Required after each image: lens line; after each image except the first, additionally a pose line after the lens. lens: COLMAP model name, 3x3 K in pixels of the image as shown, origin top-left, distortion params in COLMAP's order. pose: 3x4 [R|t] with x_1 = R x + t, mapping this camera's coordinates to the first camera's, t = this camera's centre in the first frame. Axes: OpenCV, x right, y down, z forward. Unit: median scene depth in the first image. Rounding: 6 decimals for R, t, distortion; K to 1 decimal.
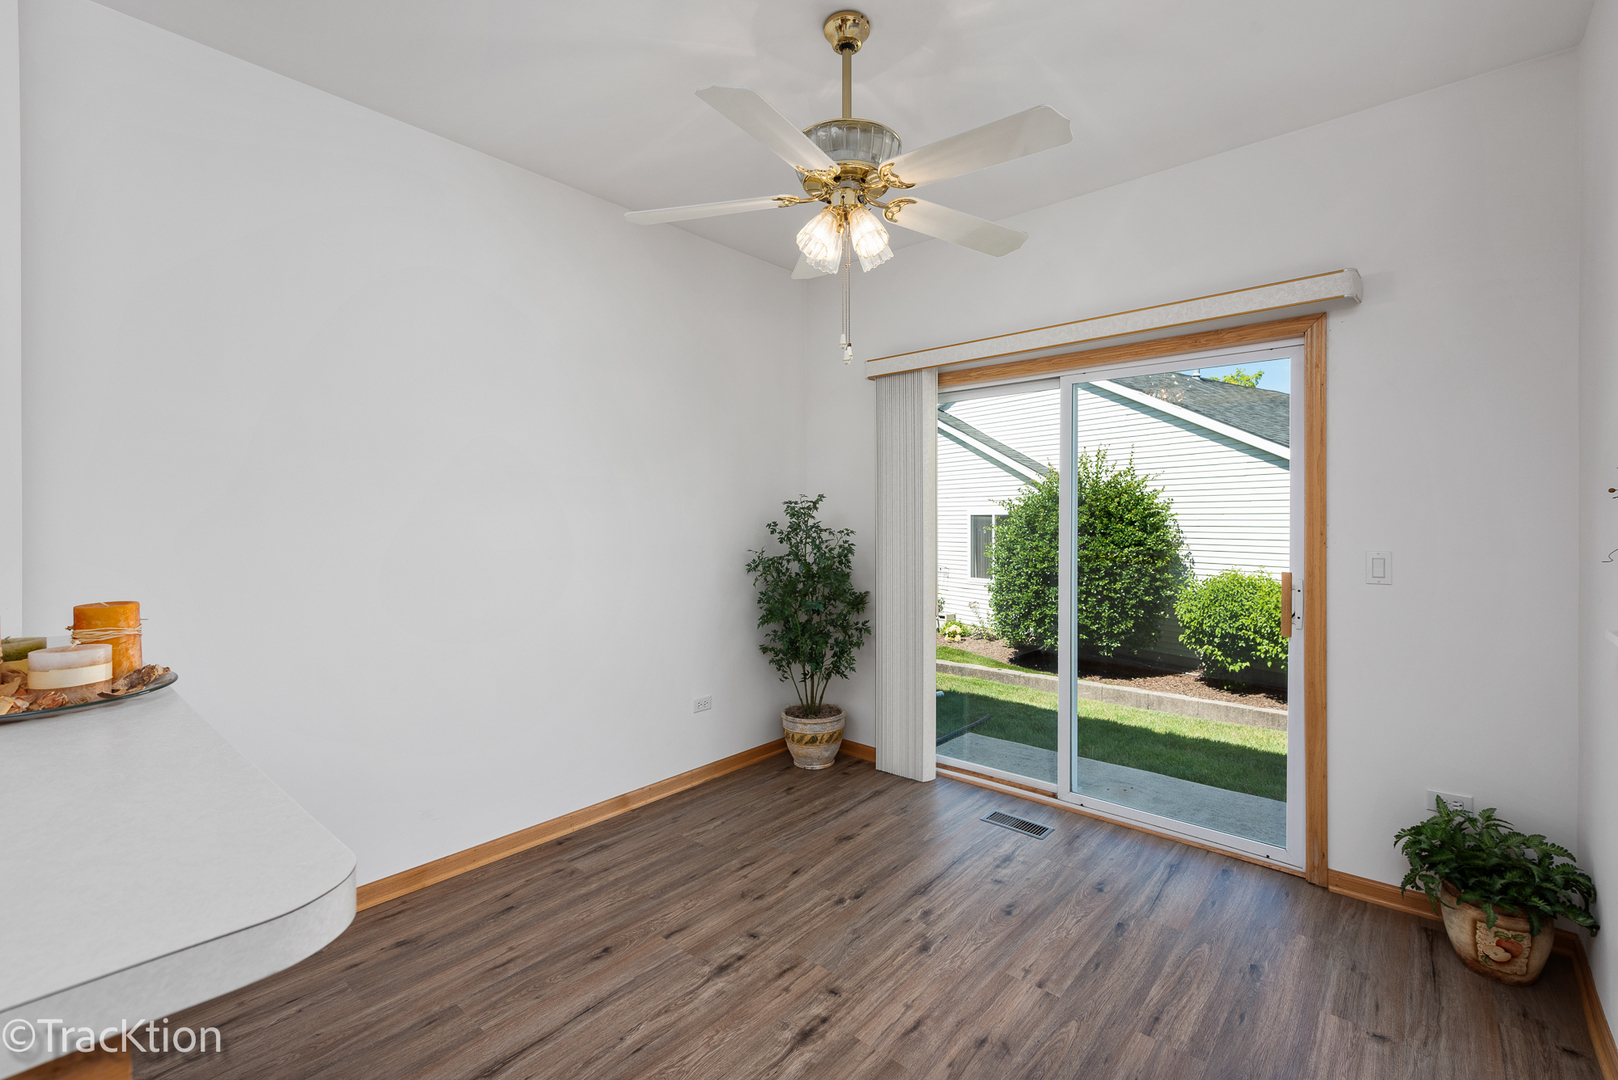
lens RADIAL K [[705.0, 0, 816.7], [0, 705.0, 544.1], [0, 0, 1]] dist [0.010033, -0.000836]
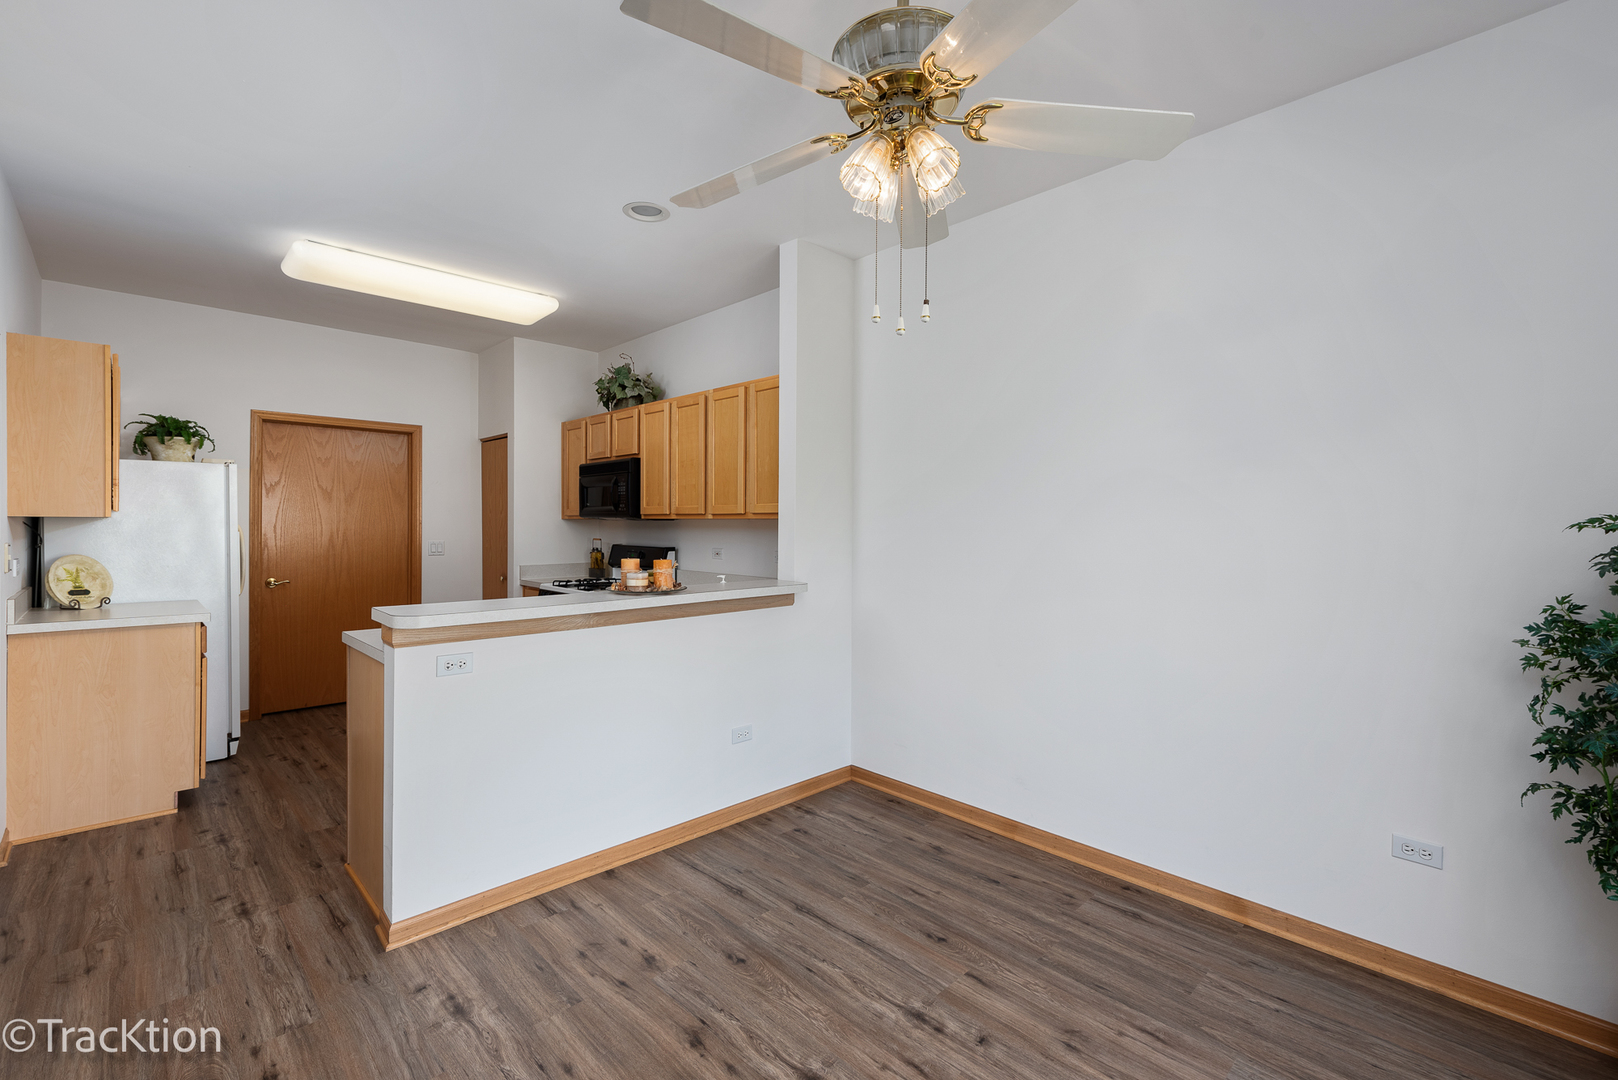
lens RADIAL K [[705.0, 0, 817.1], [0, 705.0, 524.5], [0, 0, 1]] dist [0.010033, -0.000836]
pose [[-0.084041, 0.003315, -0.996457, 0.670509], [-0.045733, 0.998928, 0.007180, -0.038947], [0.995412, 0.046175, -0.083799, 0.763068]]
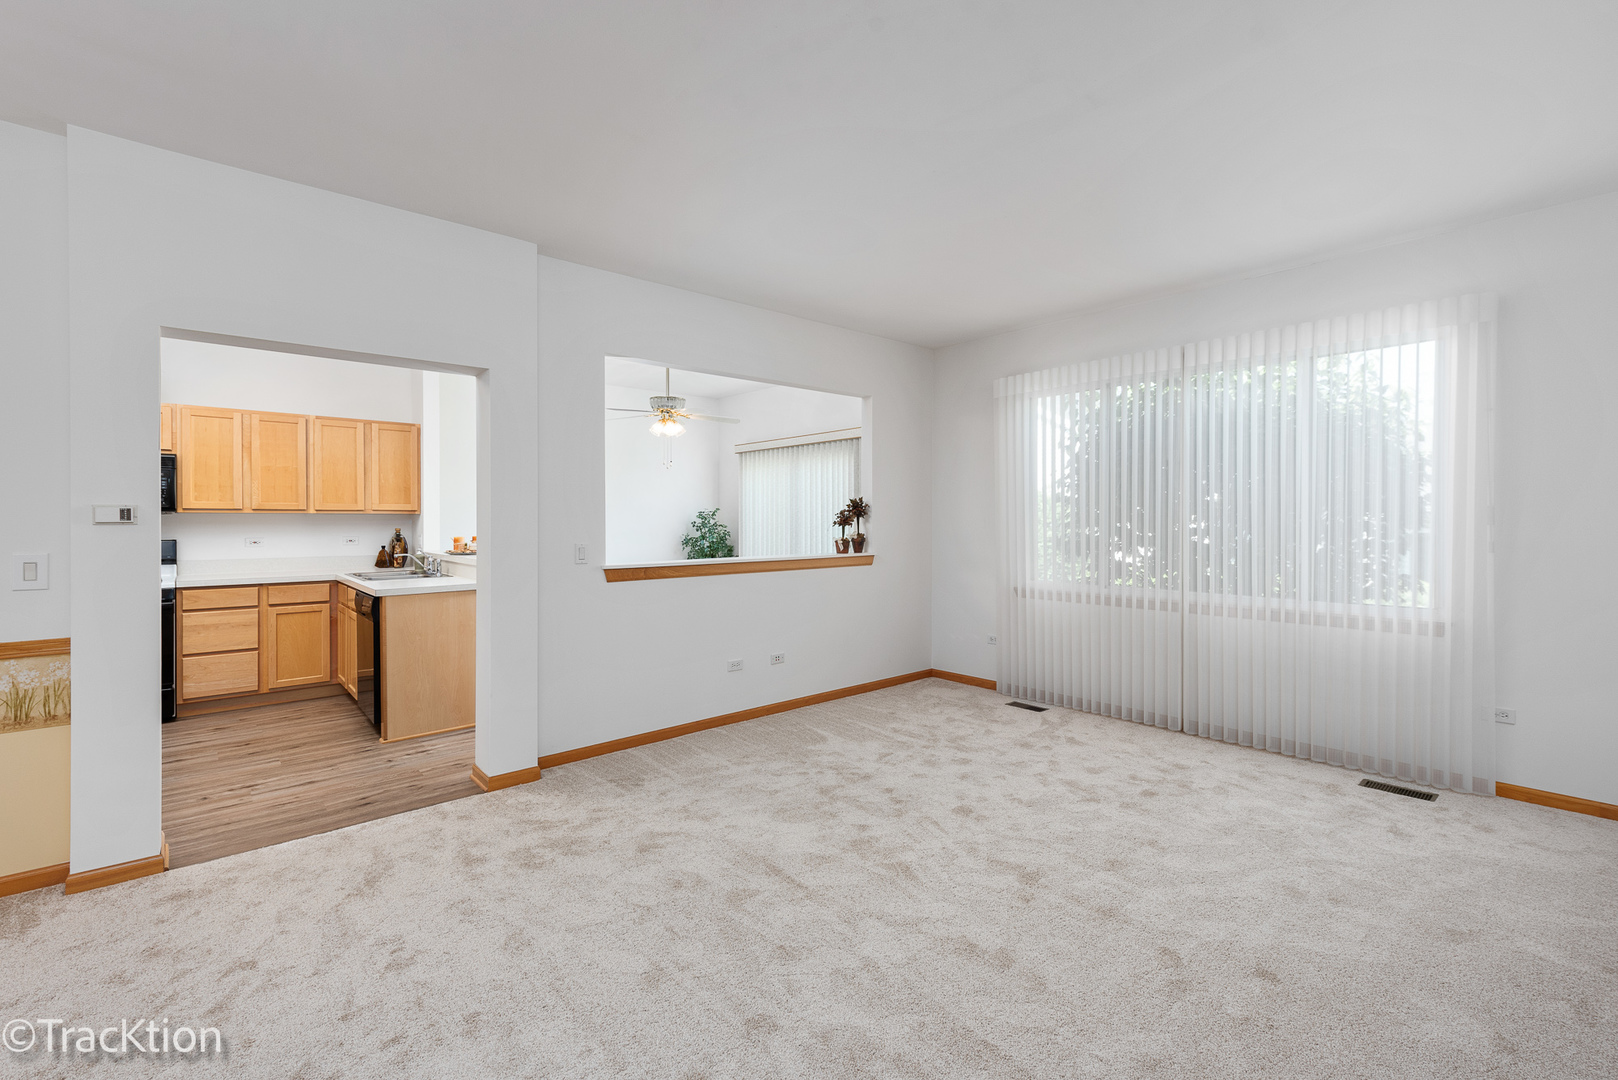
lens RADIAL K [[705.0, 0, 808.7], [0, 705.0, 531.8], [0, 0, 1]] dist [0.010033, -0.000836]
pose [[0.991440, 0.003724, -0.130511, 0.848987], [-0.006644, 0.999737, -0.021943, 0.067241], [0.130395, 0.022622, 0.991204, -1.618238]]
